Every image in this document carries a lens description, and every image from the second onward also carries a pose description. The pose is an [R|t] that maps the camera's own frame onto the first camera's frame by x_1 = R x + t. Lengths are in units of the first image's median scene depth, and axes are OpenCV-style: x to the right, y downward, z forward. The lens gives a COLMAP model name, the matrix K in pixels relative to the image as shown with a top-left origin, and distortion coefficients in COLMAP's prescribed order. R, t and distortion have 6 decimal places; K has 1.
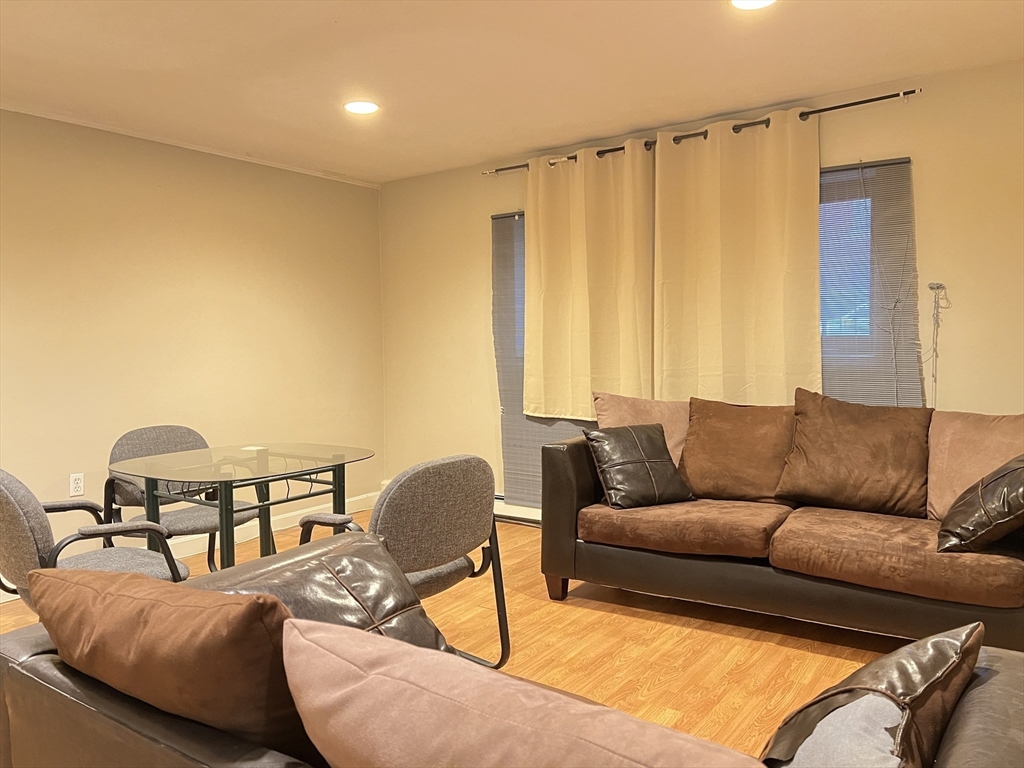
lens RADIAL K [[777.6, 0, 512.0], [0, 777.6, 384.0], [0, 0, 1]] dist [0.045132, -0.000456]
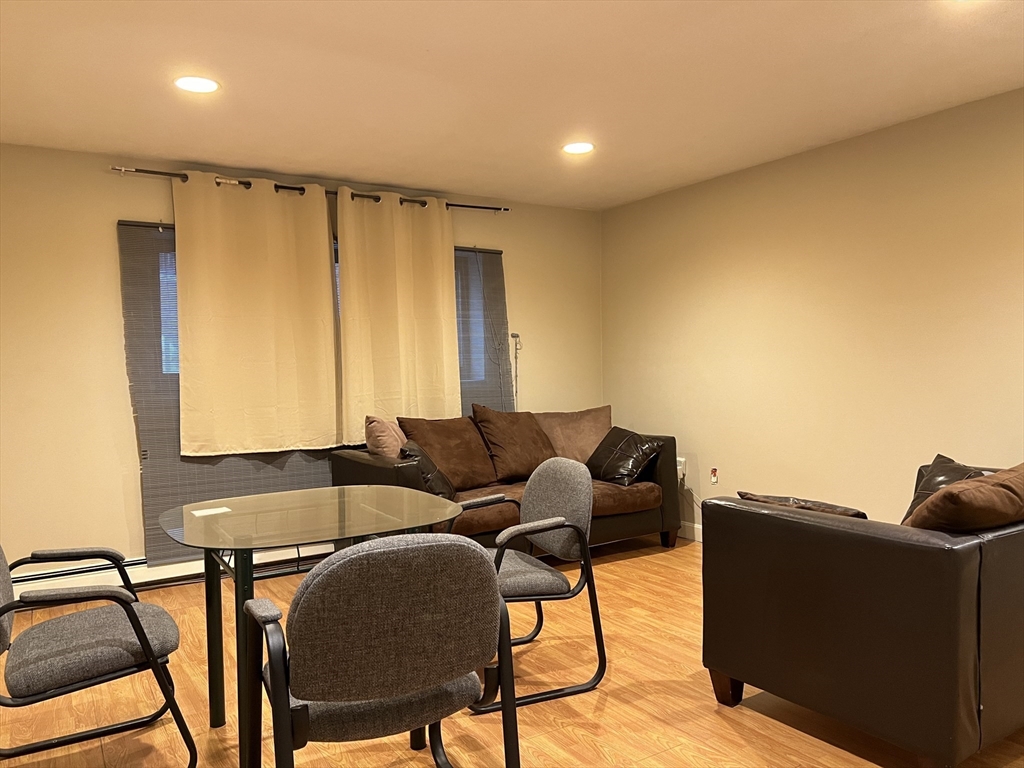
lens RADIAL K [[762.3, 0, 512.0], [0, 762.3, 384.0], [0, 0, 1]] dist [0.096604, 0.000106]
pose [[0.392894, -0.012111, 0.919504, -0.797734], [0.065552, 0.997738, -0.014868, -0.004947], [-0.917244, 0.066117, 0.392799, 0.386810]]
